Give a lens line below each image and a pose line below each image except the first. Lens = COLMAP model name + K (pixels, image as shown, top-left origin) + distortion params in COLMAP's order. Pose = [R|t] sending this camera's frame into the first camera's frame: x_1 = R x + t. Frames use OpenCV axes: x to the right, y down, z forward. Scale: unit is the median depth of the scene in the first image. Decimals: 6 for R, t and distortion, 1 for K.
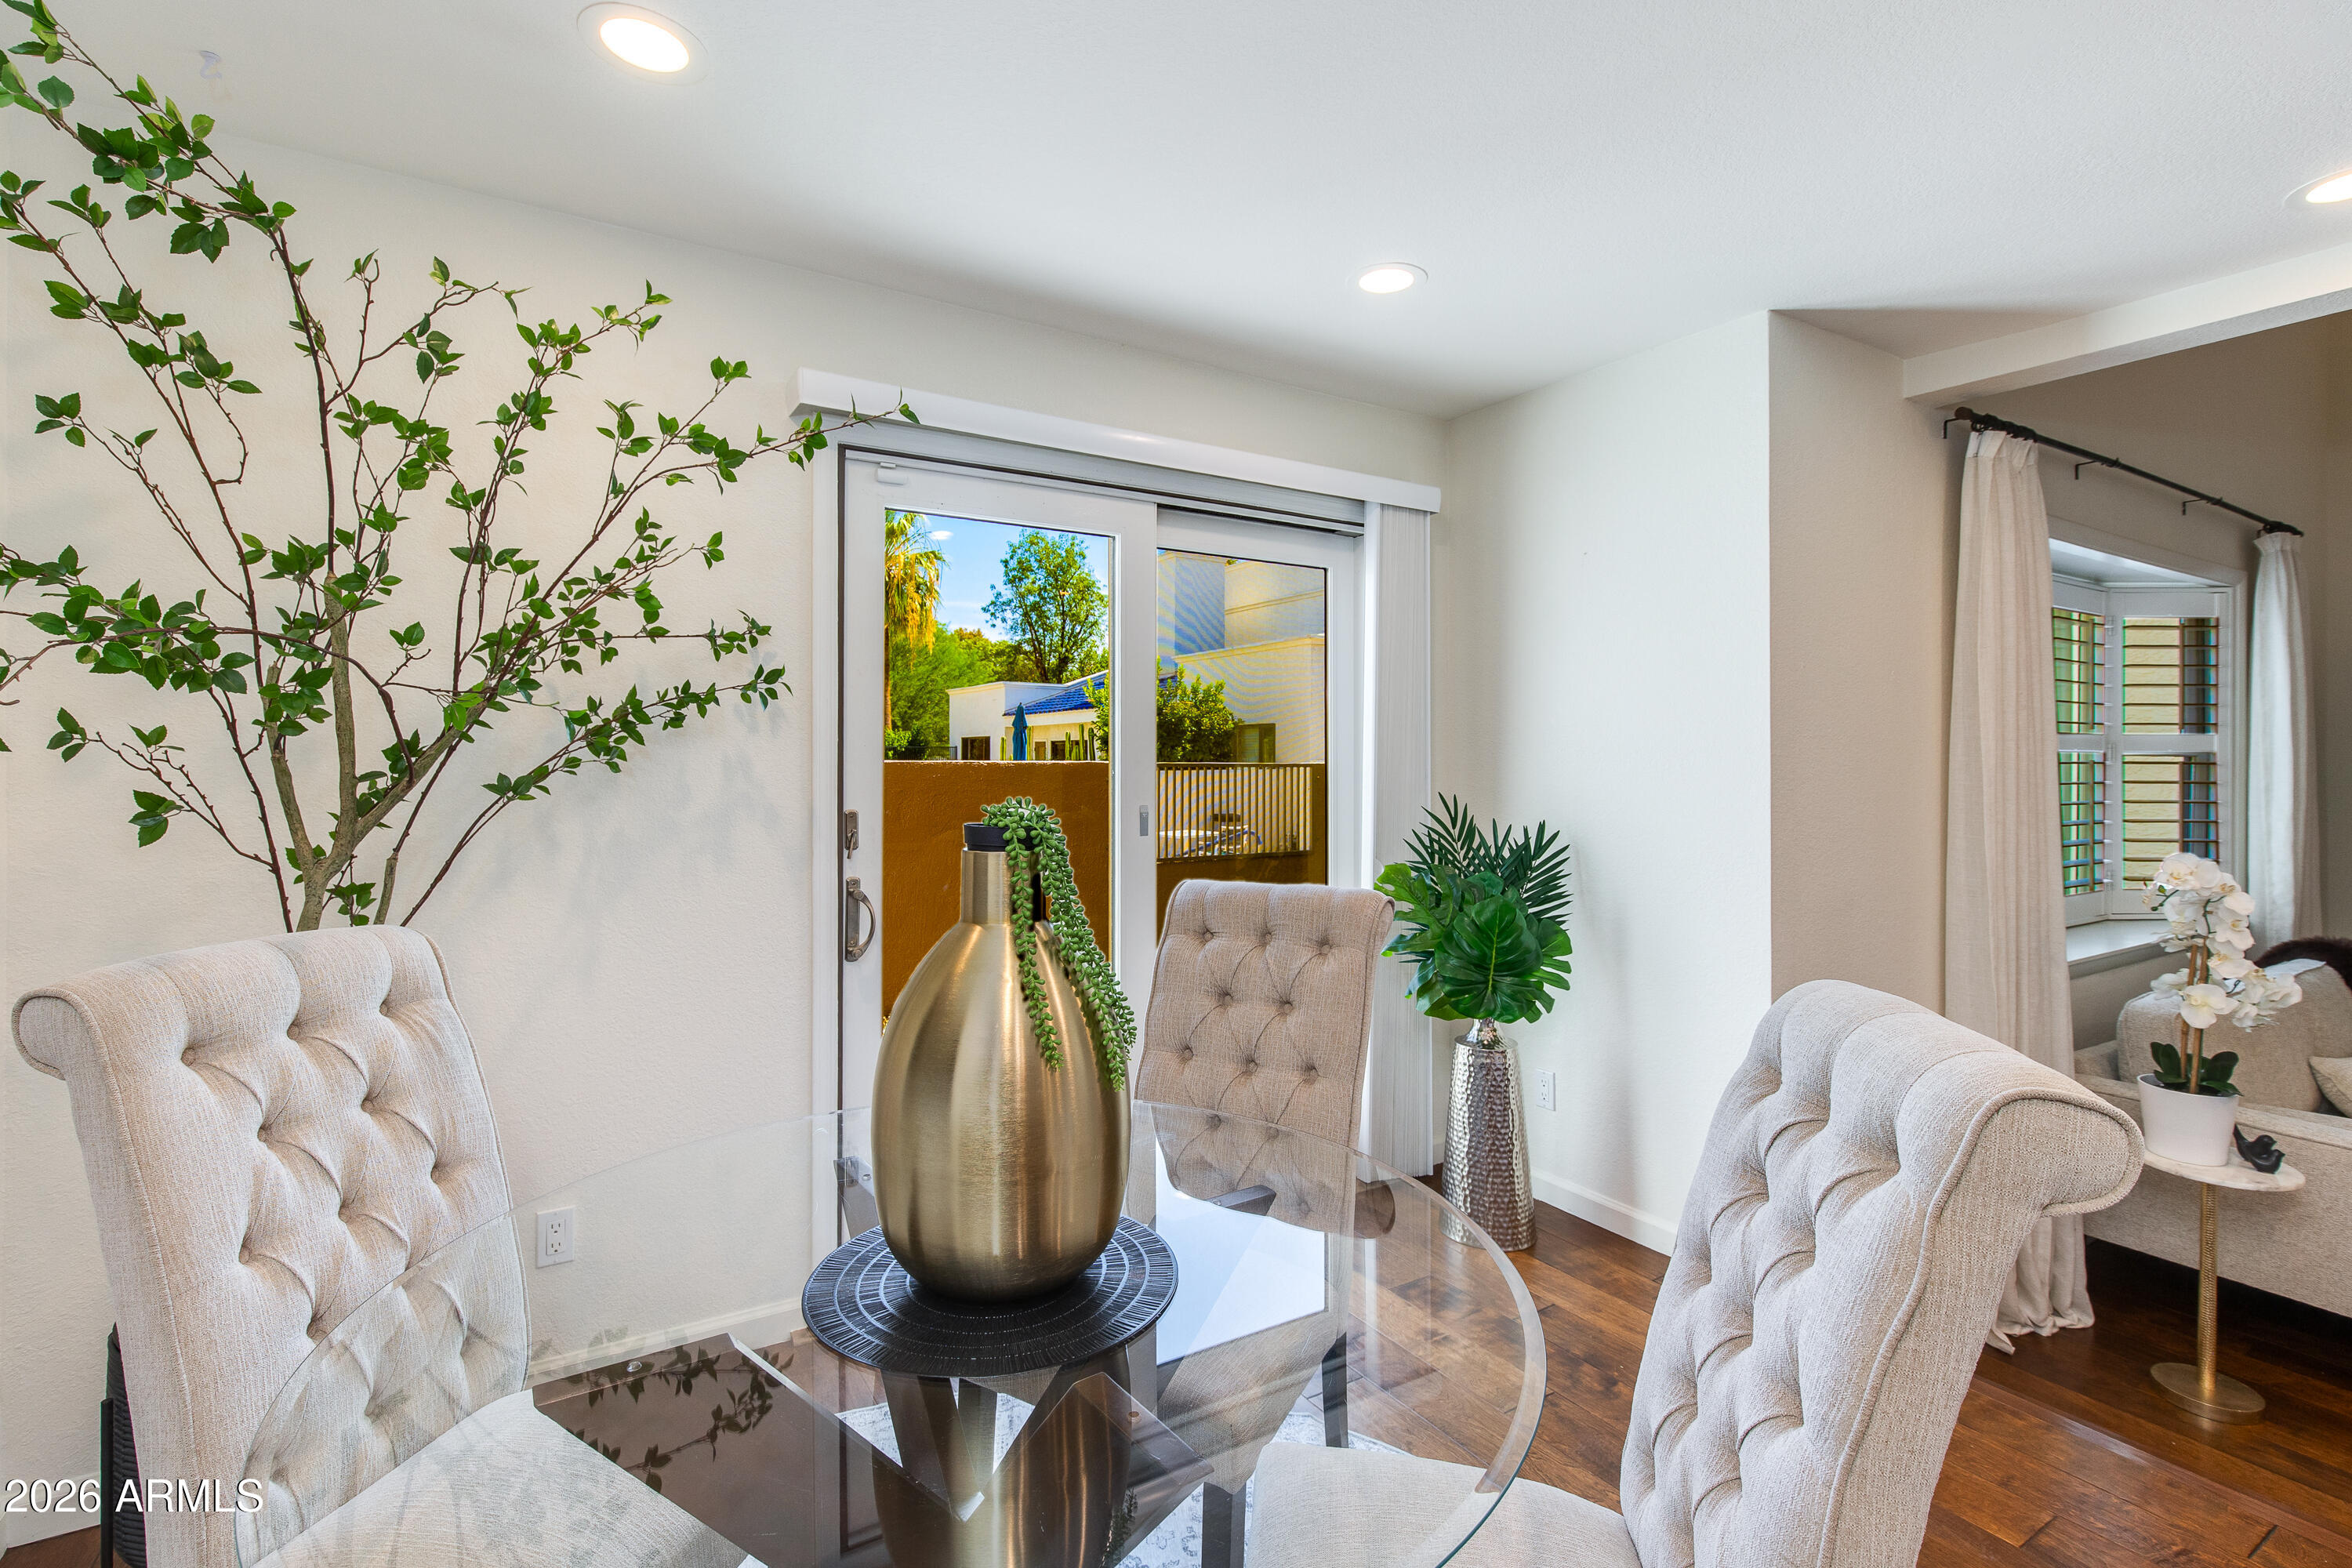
lens RADIAL K [[1080.5, 0, 1177.9], [0, 1080.5, 747.4], [0, 0, 1]] dist [0.001697, 0.000342]
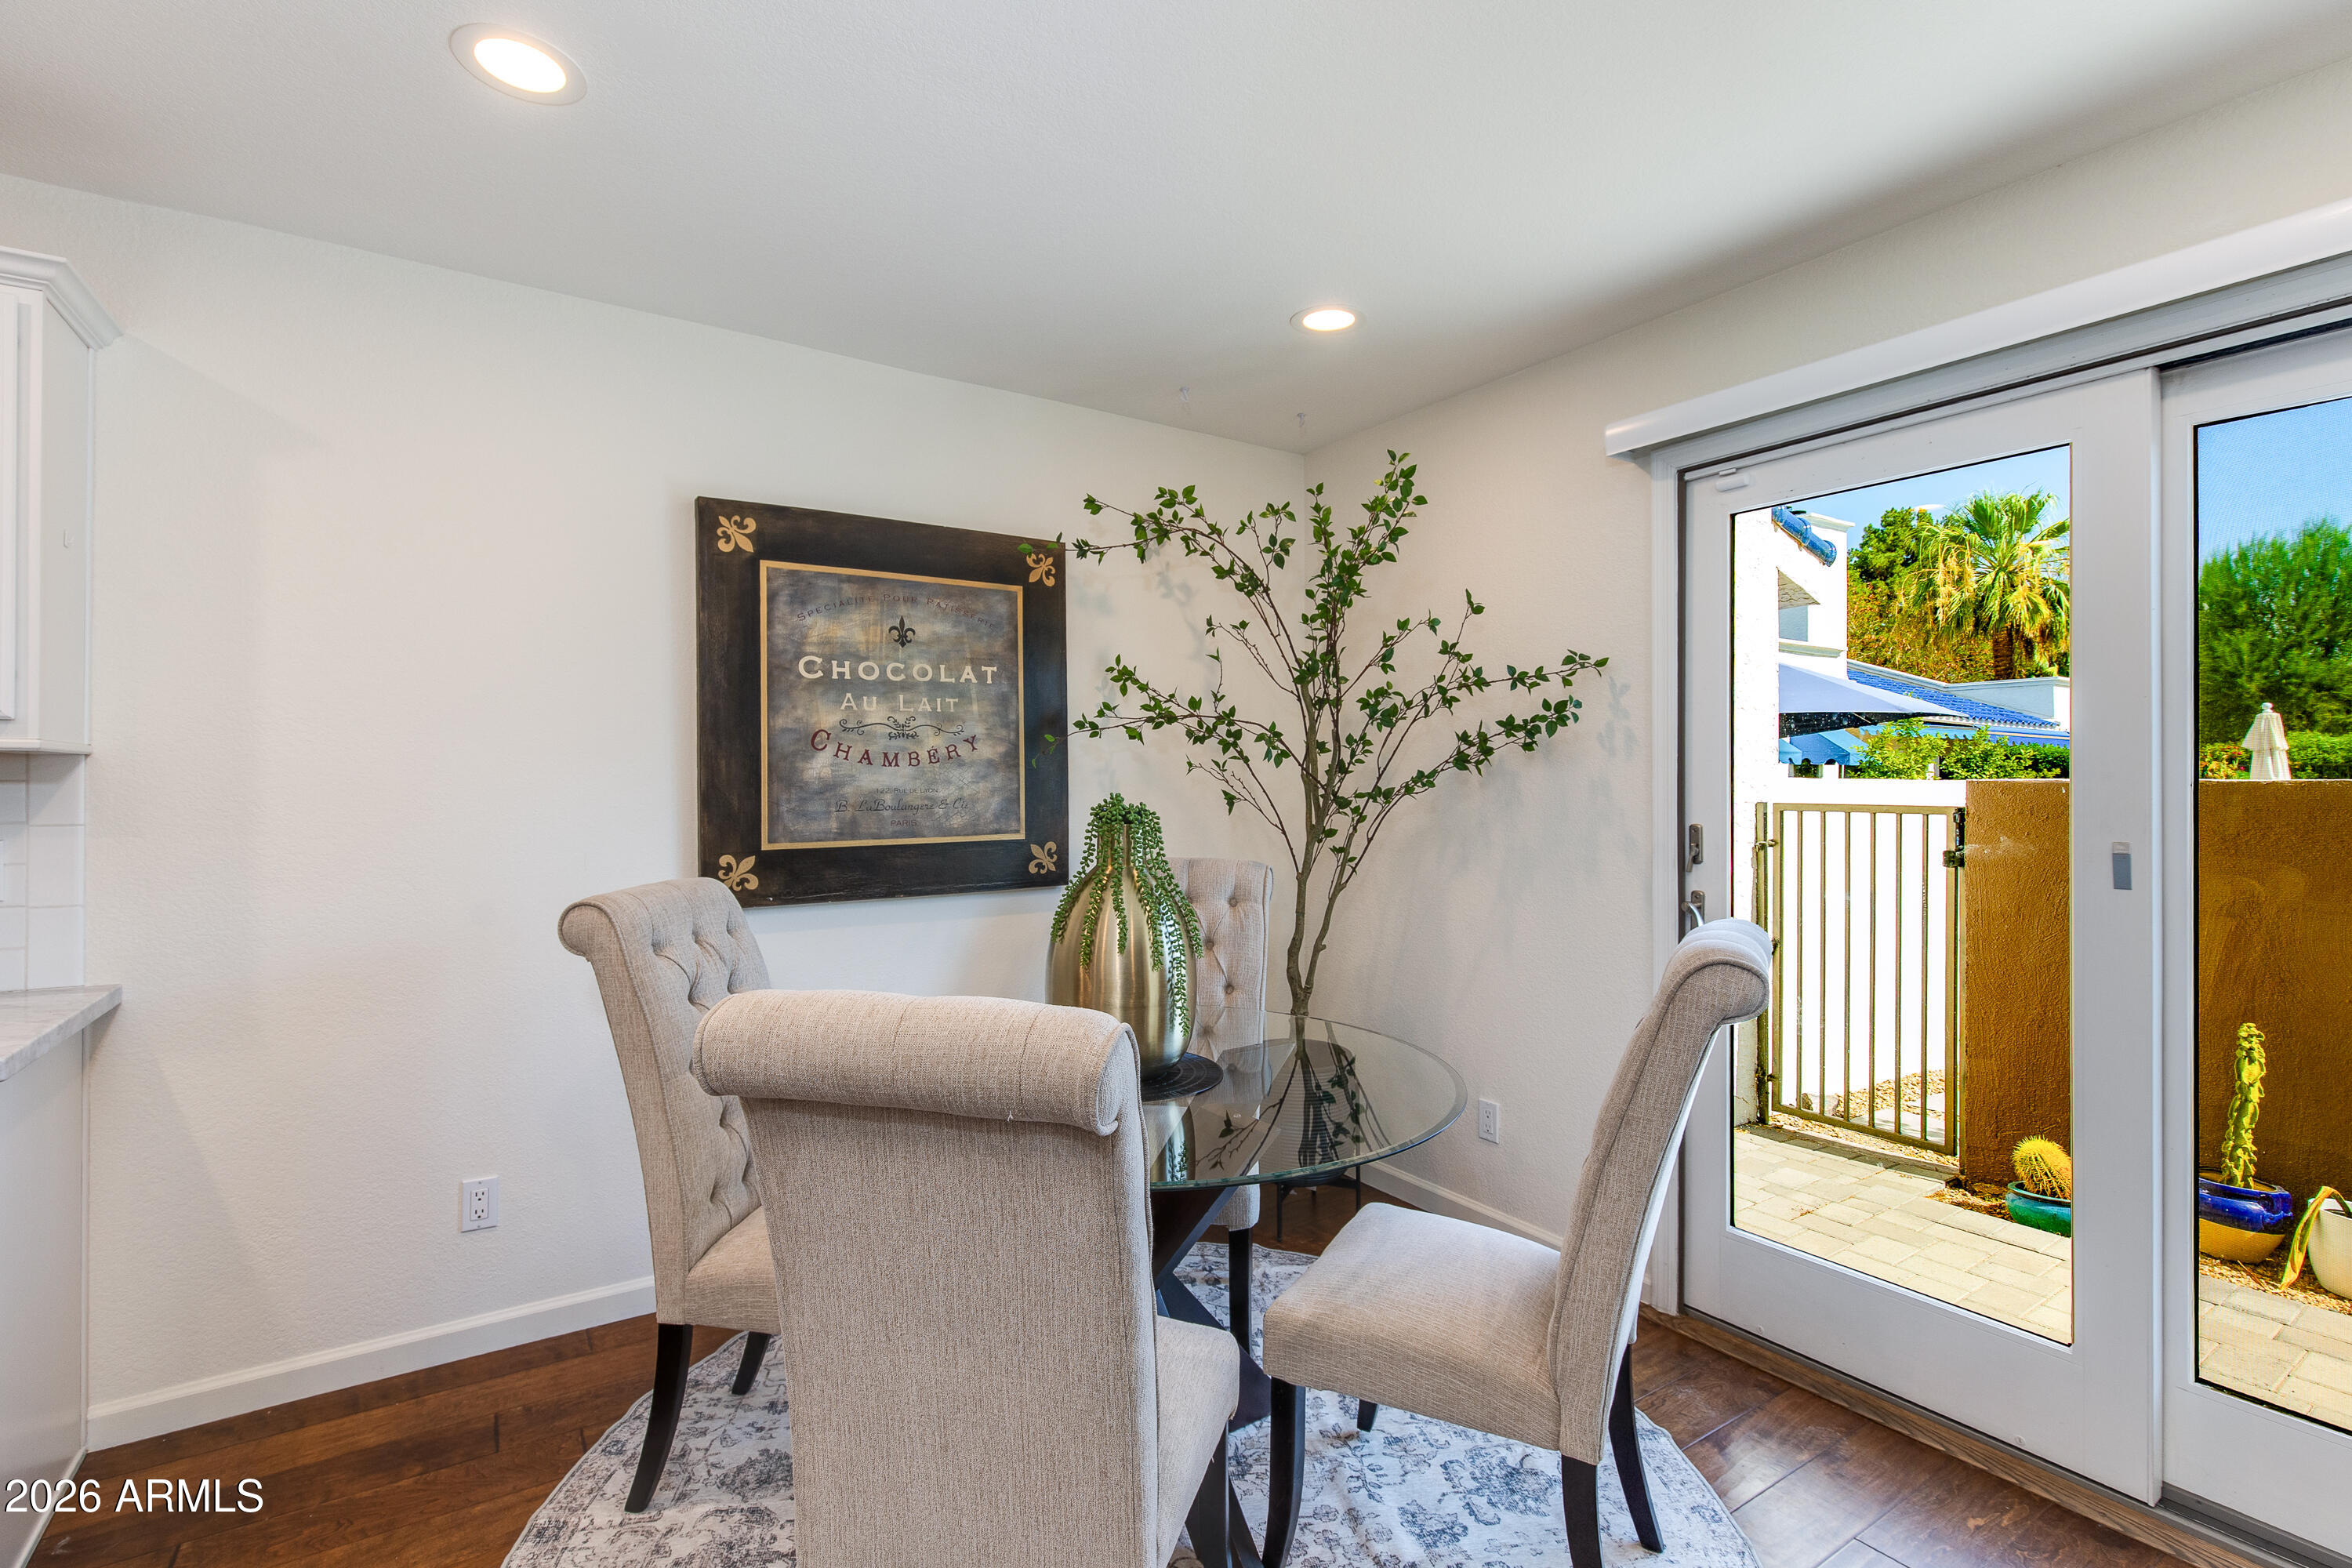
lens RADIAL K [[1081.7, 0, 1166.6], [0, 1081.7, 777.5], [0, 0, 1]] dist [0.000661, -0.000246]
pose [[0.031565, -0.003644, -0.999495, 1.030885], [0.012754, 0.999913, -0.003243, 0.017788], [0.999420, -0.012645, 0.031609, 0.682436]]
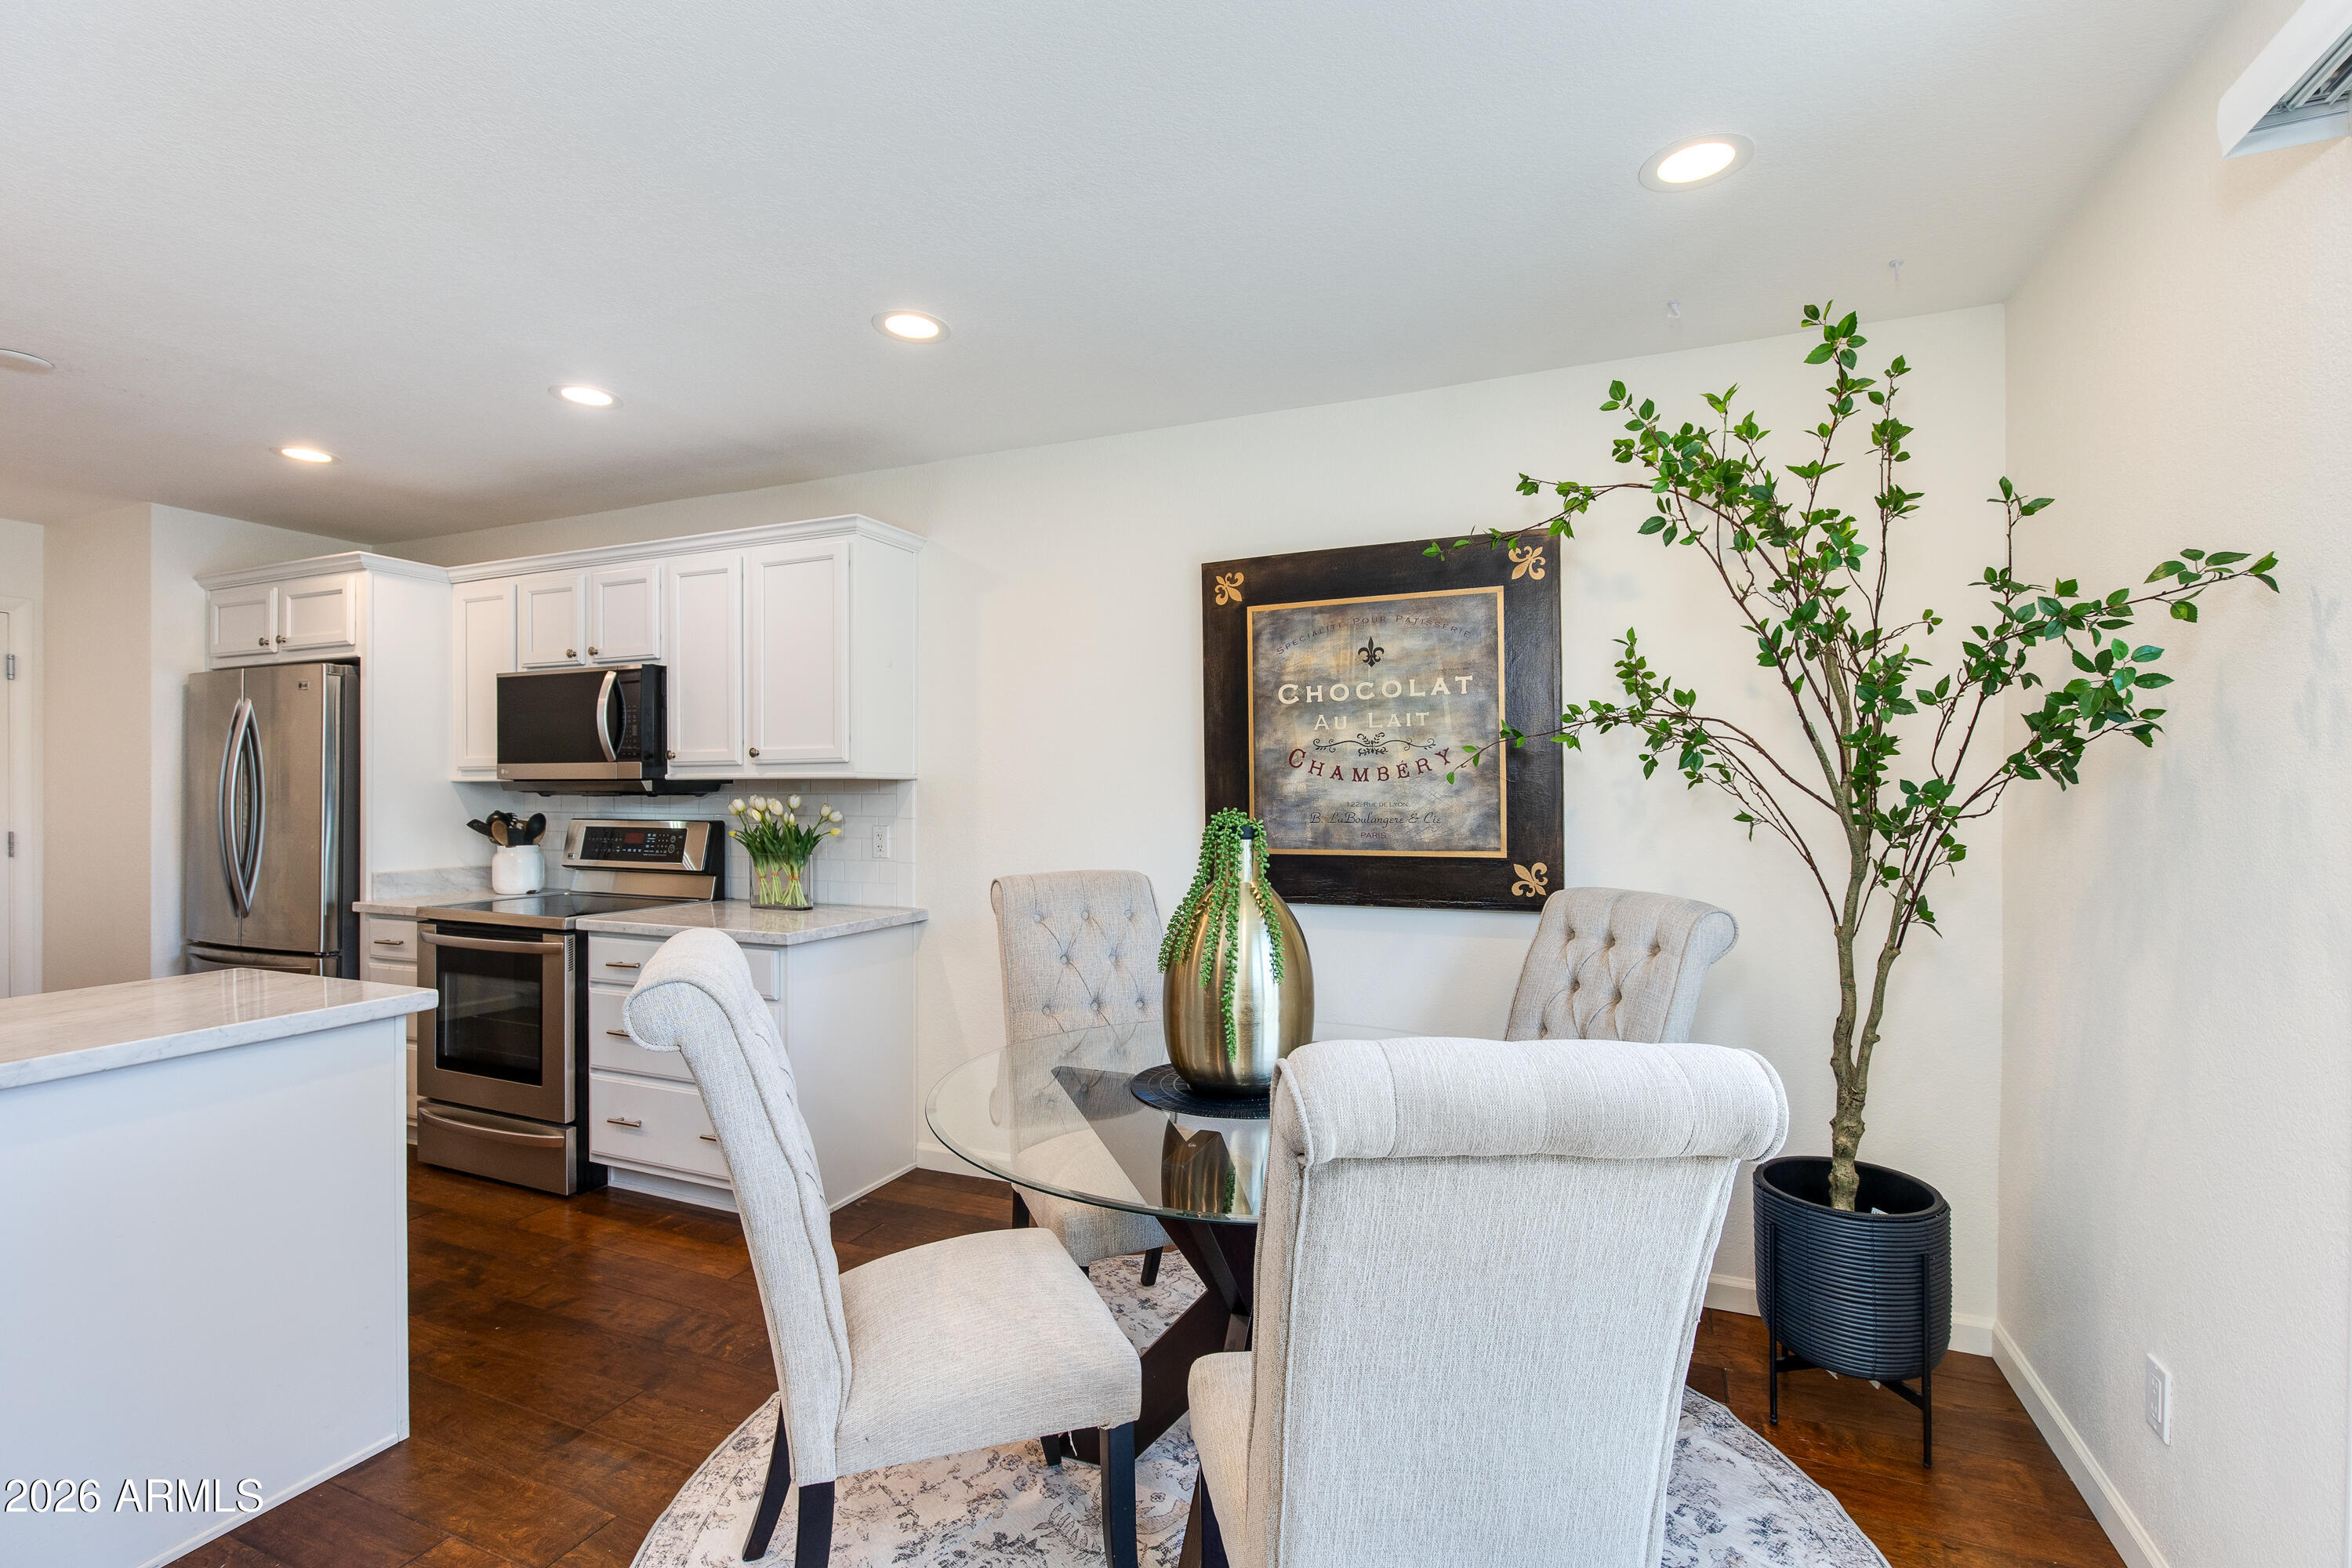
lens RADIAL K [[1042.7, 0, 1185.1], [0, 1042.7, 792.7], [0, 0, 1]] dist [-0.008177, -0.000565]
pose [[-0.817572, -0.000757, -0.575825, 0.556733], [0.006472, 0.999924, -0.010504, 0.024451], [0.575789, -0.012314, -0.817505, 1.528313]]
